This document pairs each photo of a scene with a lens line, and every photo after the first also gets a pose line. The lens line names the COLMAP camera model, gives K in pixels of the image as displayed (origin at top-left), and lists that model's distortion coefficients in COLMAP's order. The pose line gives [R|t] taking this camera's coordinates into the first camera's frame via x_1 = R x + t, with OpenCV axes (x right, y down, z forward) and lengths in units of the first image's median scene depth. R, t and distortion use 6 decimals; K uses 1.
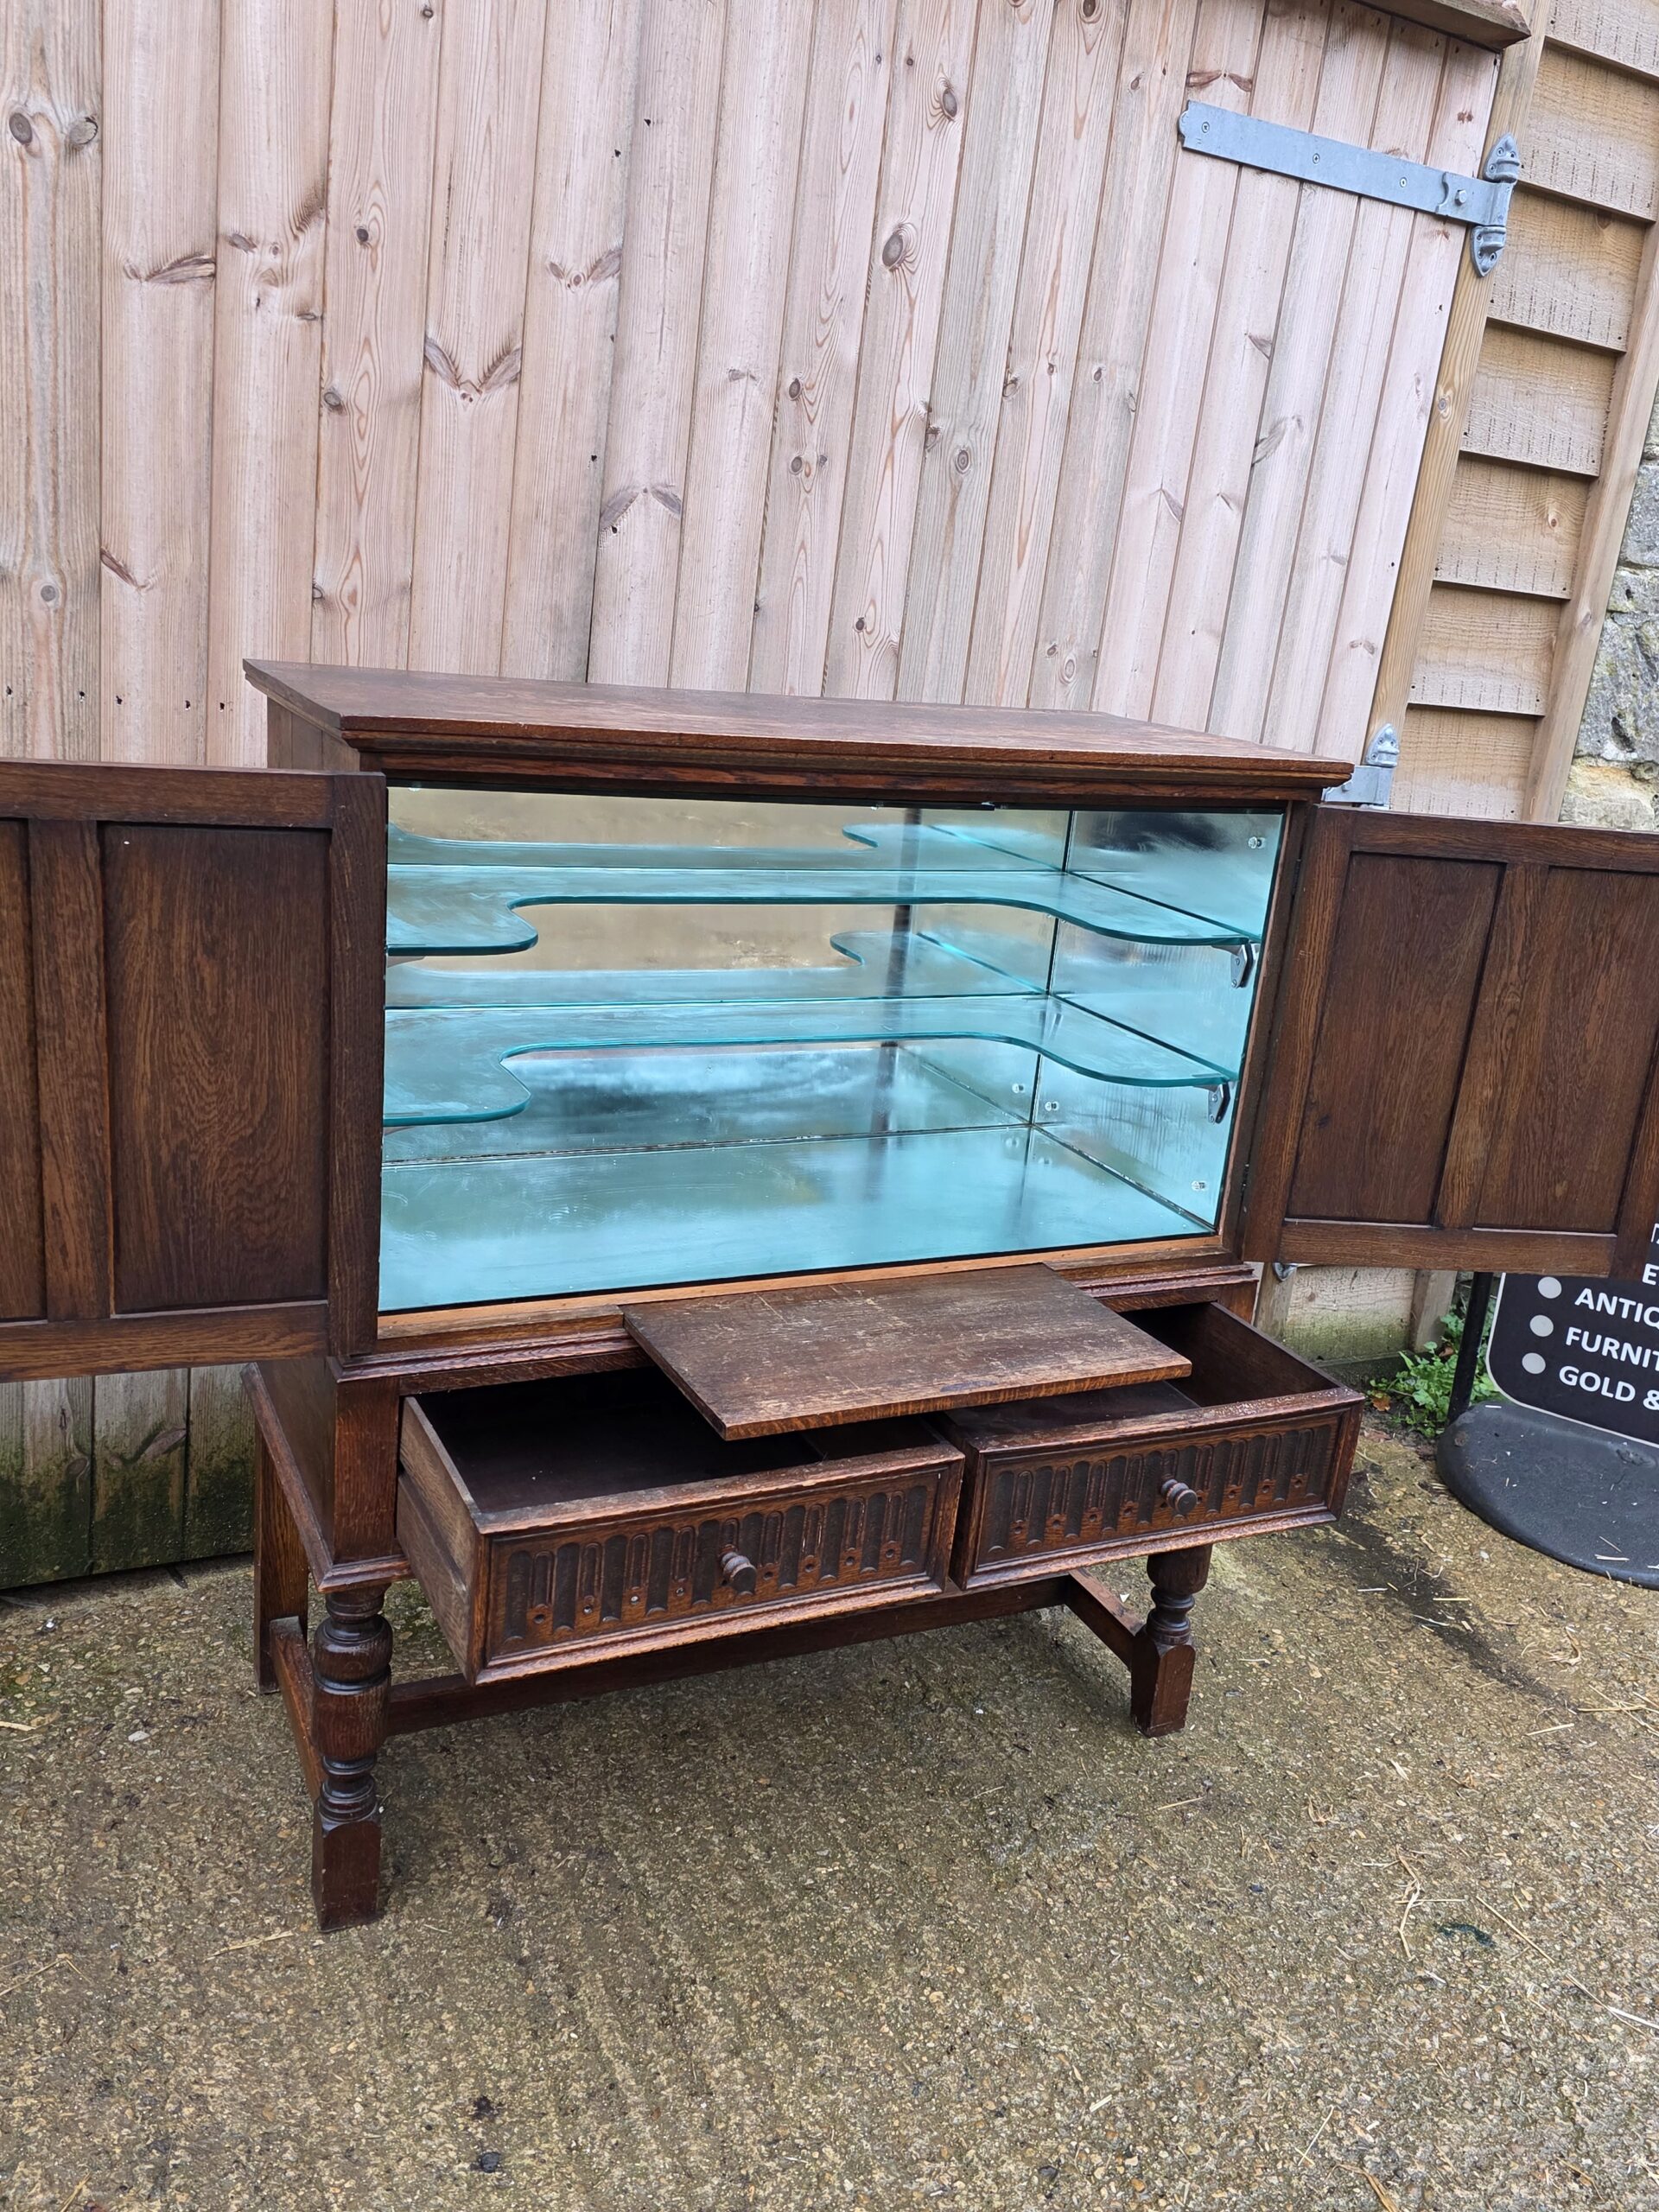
lens RADIAL K [[1829.0, 0, 838.8], [0, 1829.0, 1108.7], [0, 0, 1]] dist [0.072262, -0.082226]
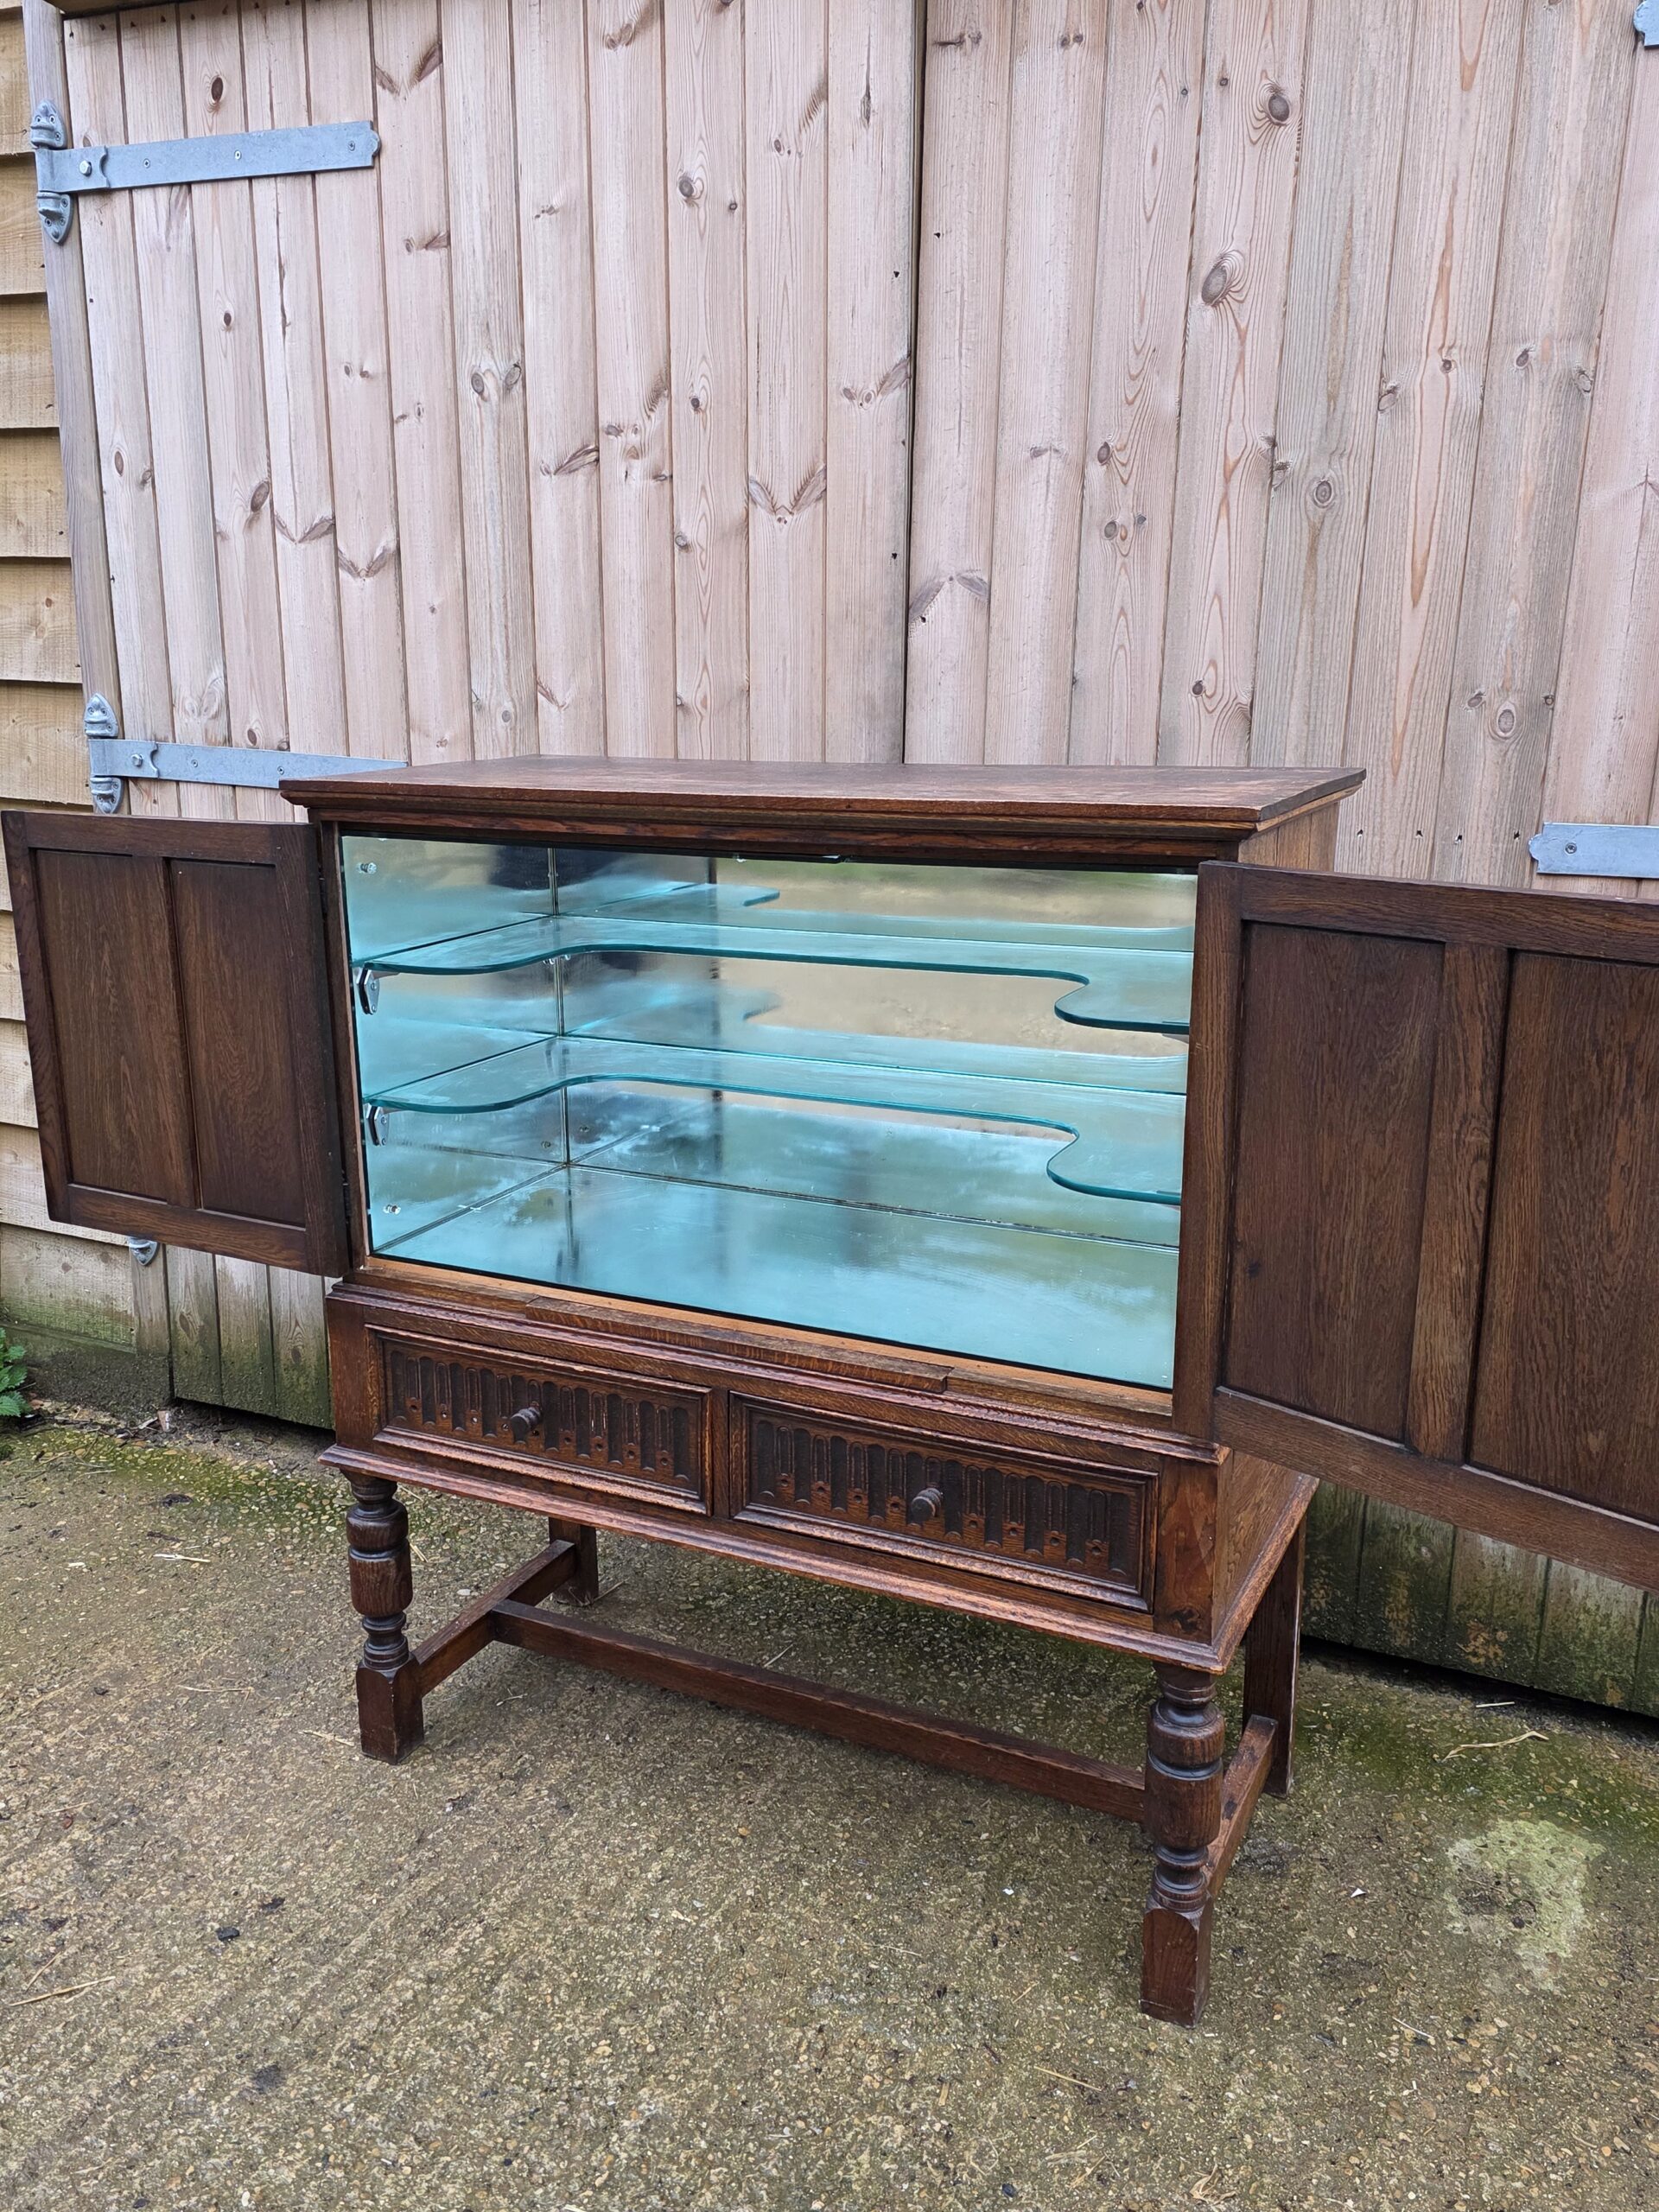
lens RADIAL K [[1829.0, 0, 788.3], [0, 1829.0, 1111.6], [0, 0, 1]] dist [0.072262, -0.082226]
pose [[0.603136, 0.099667, -0.791387, 0.730979], [-0.163565, 0.986532, -0.000413, -0.025514], [0.780688, 0.129693, 0.611316, 0.354387]]
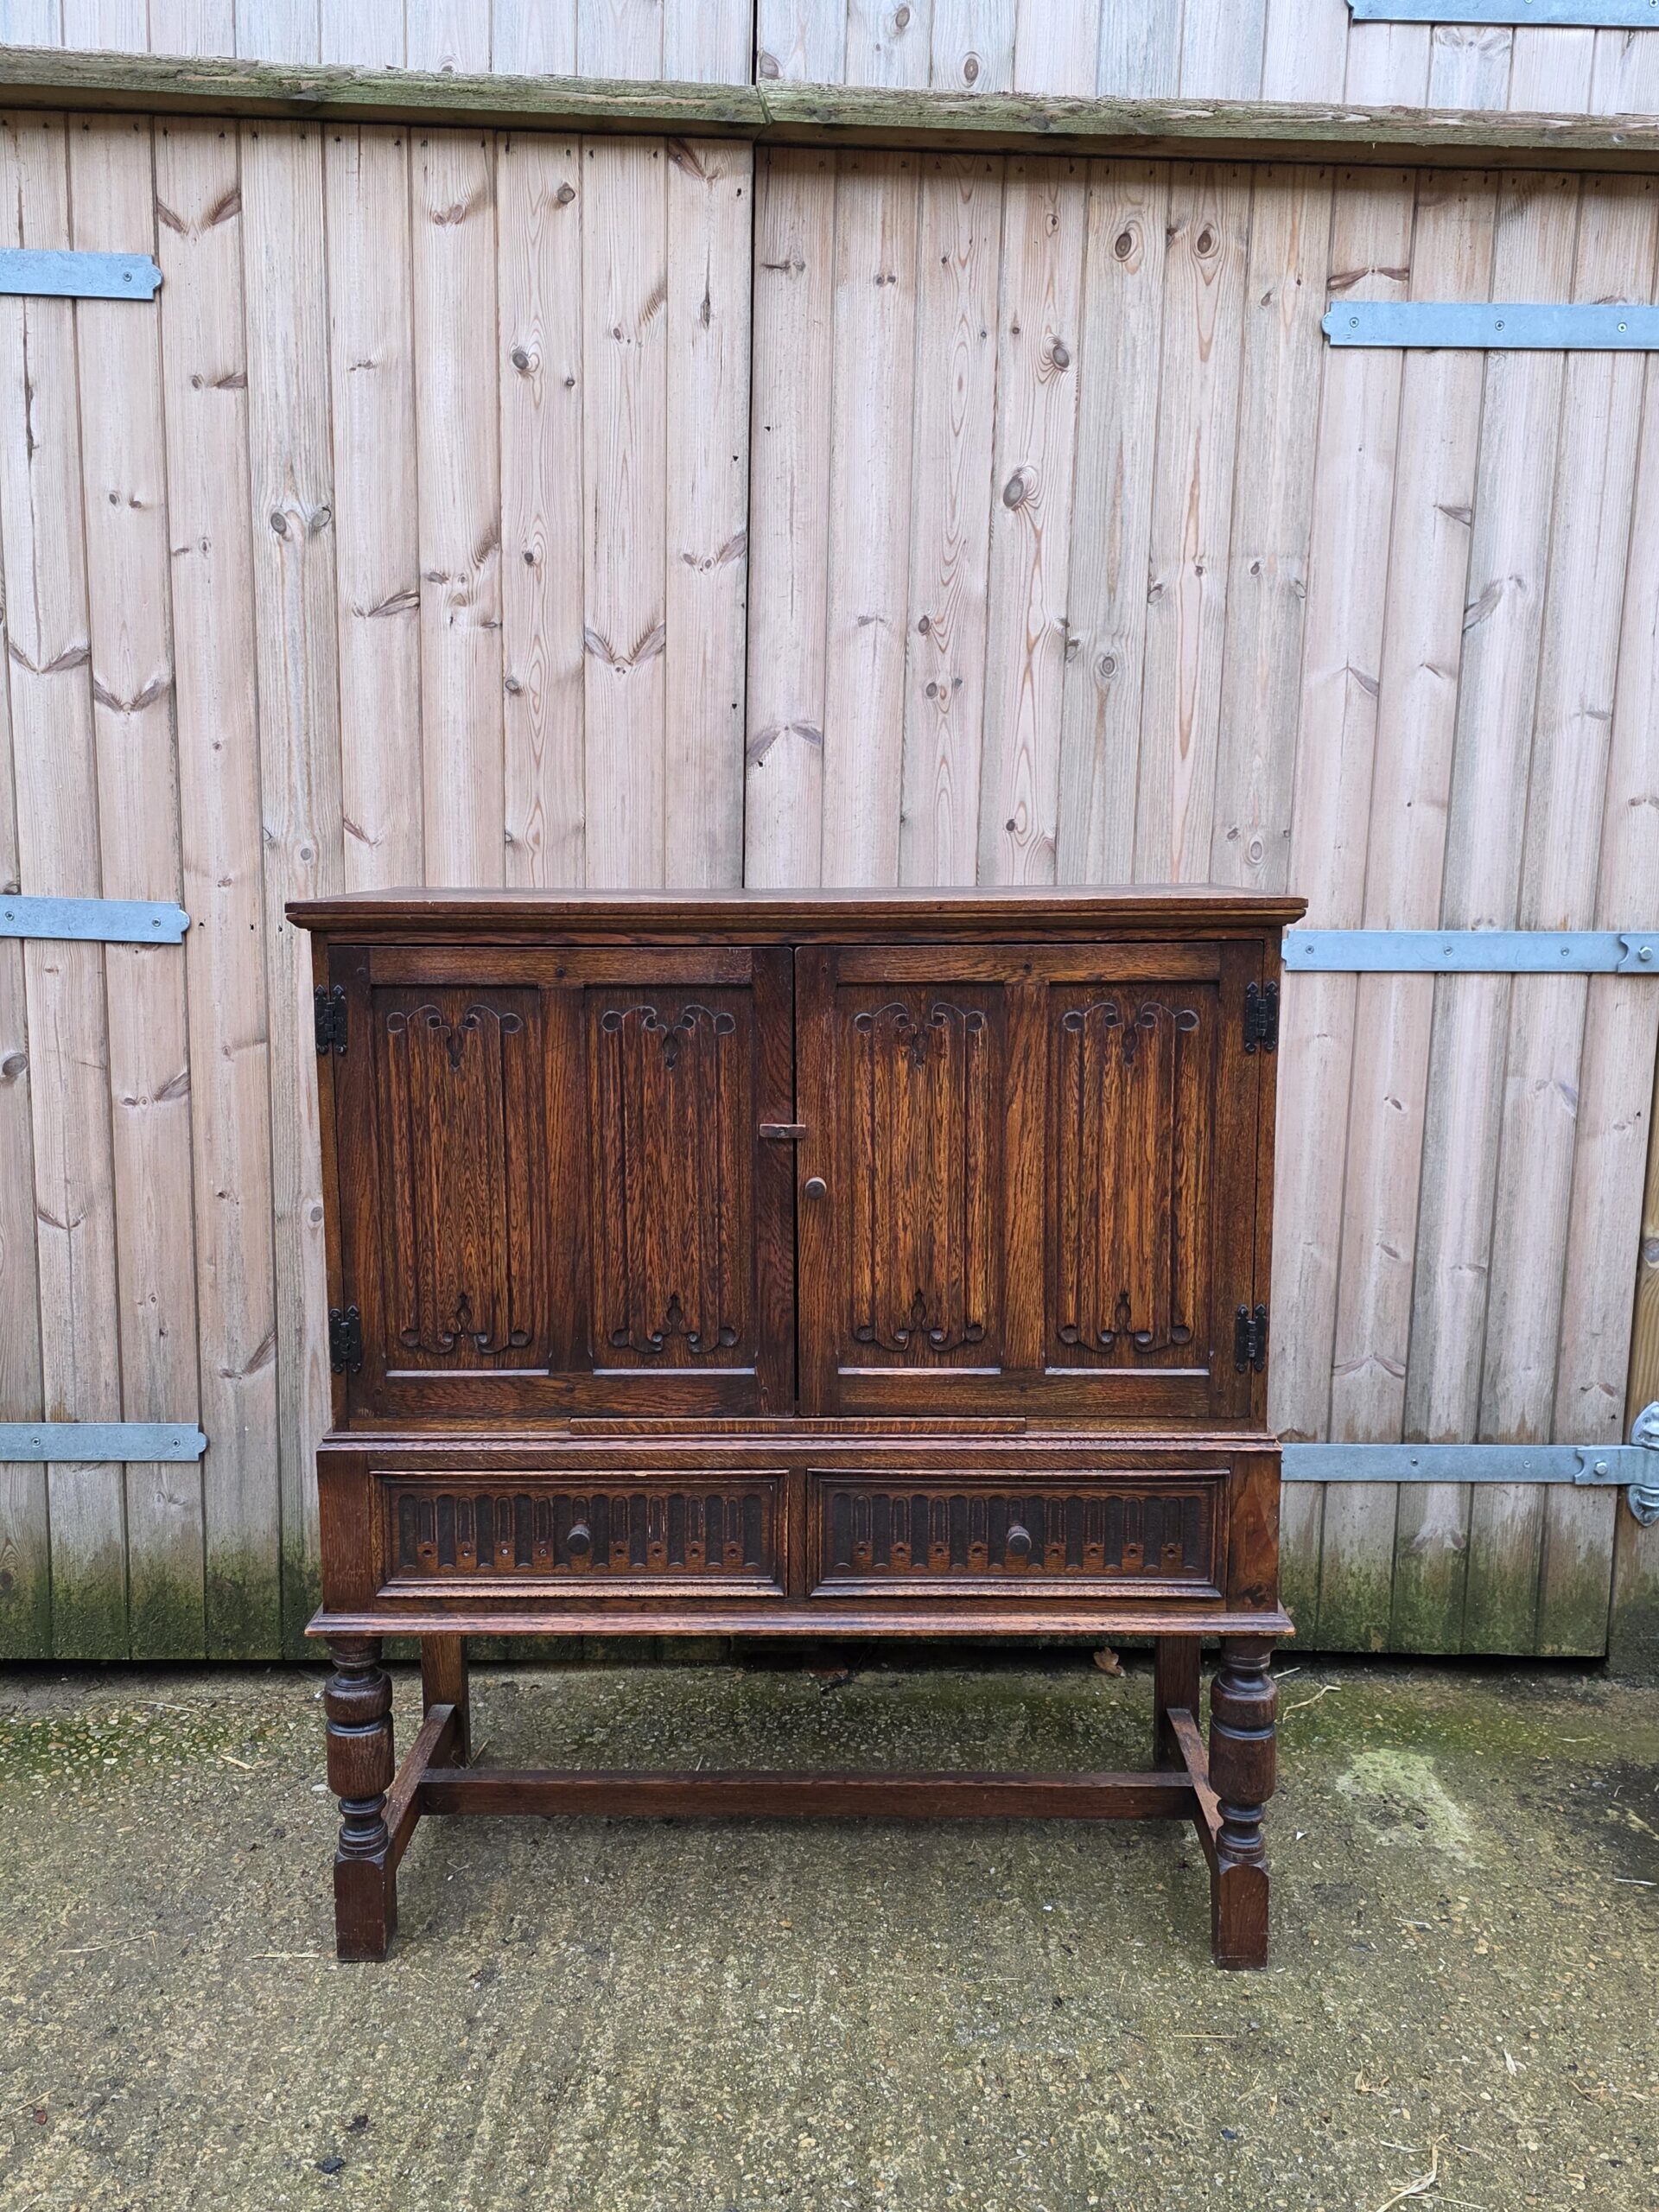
lens RADIAL K [[1829.0, 0, 815.3], [0, 1829.0, 1108.9], [0, 0, 1]] dist [0.072262, -0.082226]
pose [[0.887788, -0.028094, -0.459394, 0.454710], [-0.045809, 0.987786, -0.148933, 0.072479], [0.457967, 0.153266, 0.875658, 0.047353]]
